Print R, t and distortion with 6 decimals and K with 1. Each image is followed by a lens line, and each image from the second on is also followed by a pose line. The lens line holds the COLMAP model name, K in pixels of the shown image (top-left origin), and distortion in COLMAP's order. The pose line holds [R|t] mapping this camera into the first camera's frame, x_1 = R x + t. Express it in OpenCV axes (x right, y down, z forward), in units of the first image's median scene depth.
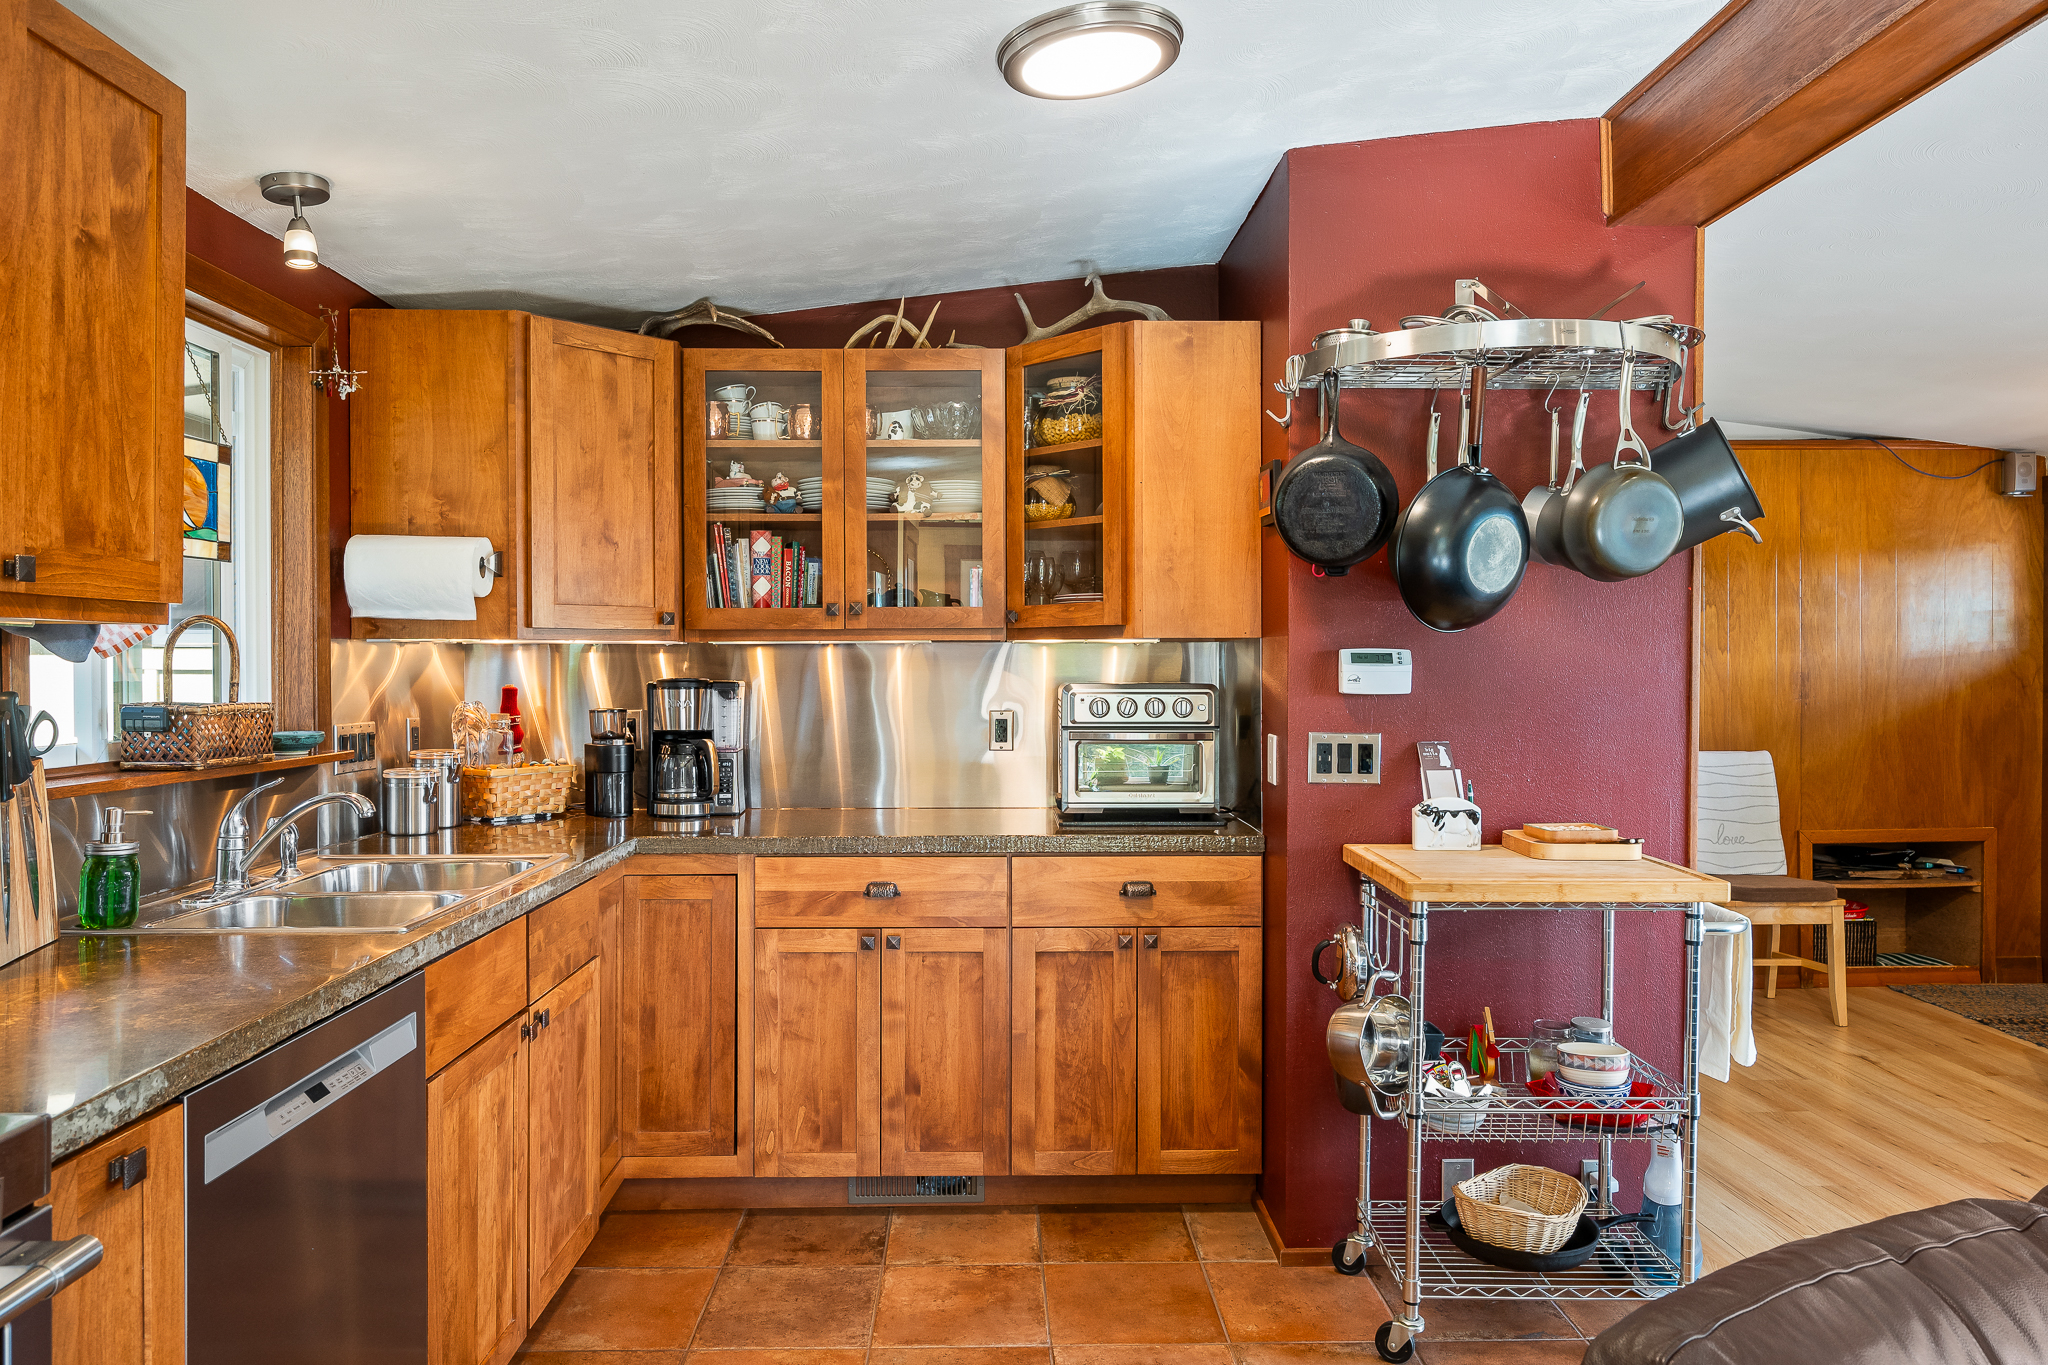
lens RADIAL K [[1370.6, 0, 1026.9], [0, 1370.6, 676.5], [0, 0, 1]] dist [0.002816, -0.007185]
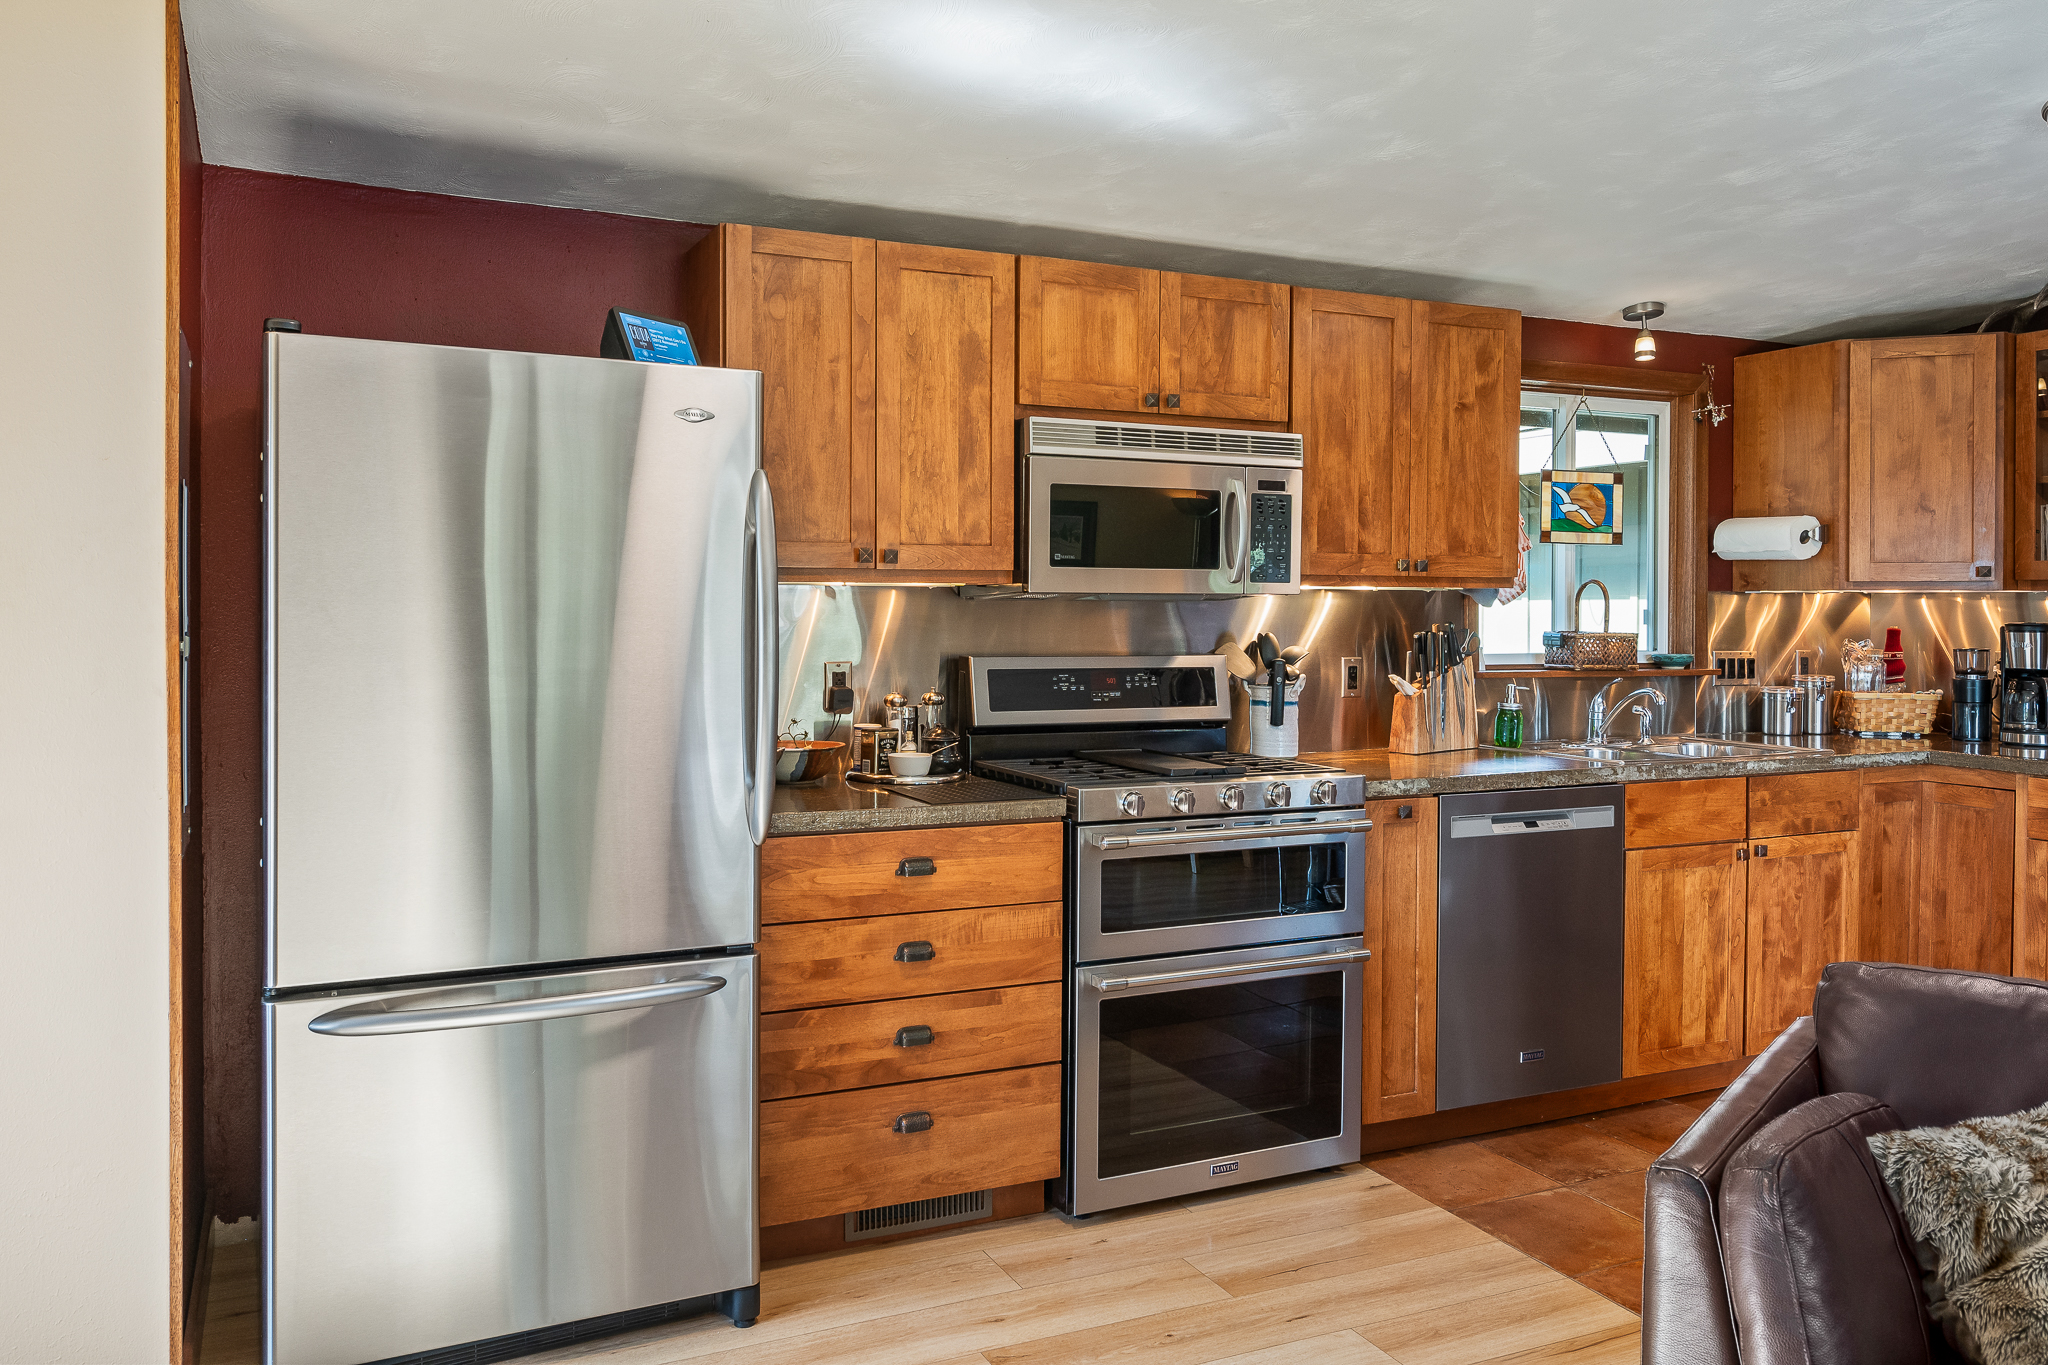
lens RADIAL K [[1475.8, 0, 1022.5], [0, 1475.8, 628.0], [0, 0, 1]] dist [-0.001736, -0.005164]
pose [[0.408168, 0.015604, -0.912773, 0.589055], [-0.011663, 0.999861, 0.011877, 0.001112], [0.912832, 0.005798, 0.408293, -0.285341]]
